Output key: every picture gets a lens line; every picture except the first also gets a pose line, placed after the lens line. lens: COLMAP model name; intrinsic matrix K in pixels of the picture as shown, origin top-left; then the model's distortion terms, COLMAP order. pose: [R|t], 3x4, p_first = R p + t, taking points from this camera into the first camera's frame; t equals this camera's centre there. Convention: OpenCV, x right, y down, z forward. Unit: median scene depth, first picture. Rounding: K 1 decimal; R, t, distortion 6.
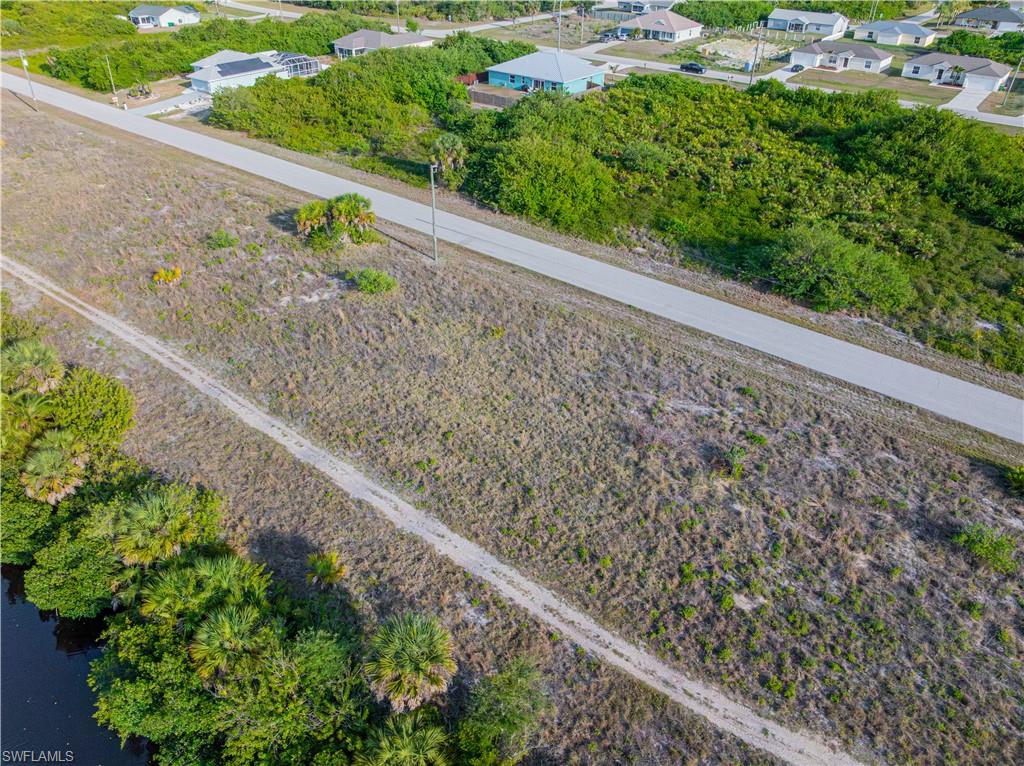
lens RADIAL K [[721.6, 0, 512.0], [0, 721.6, 383.0], [0, 0, 1]] dist [-0.047355, 0.002539]
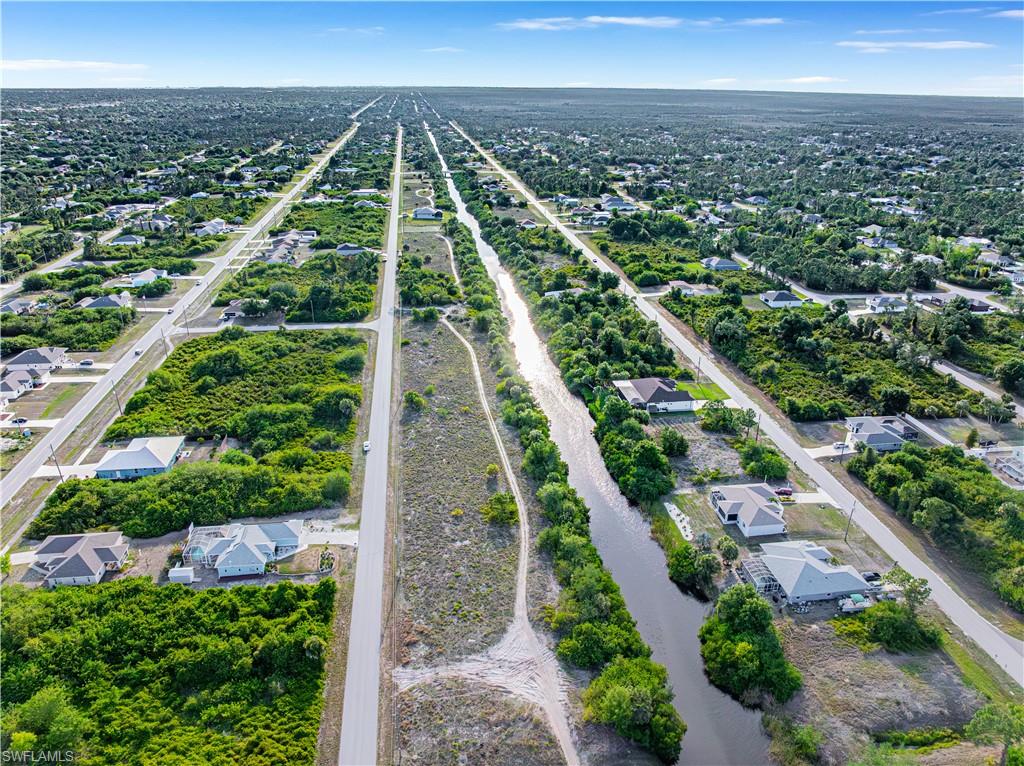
lens RADIAL K [[721.6, 0, 512.0], [0, 721.6, 383.0], [0, 0, 1]] dist [-0.047355, 0.002539]
pose [[-0.726019, -0.278111, 0.628928, -3.966870], [0.375751, 0.605537, 0.701524, -3.662297], [-0.575941, 0.745640, -0.335131, 2.750918]]
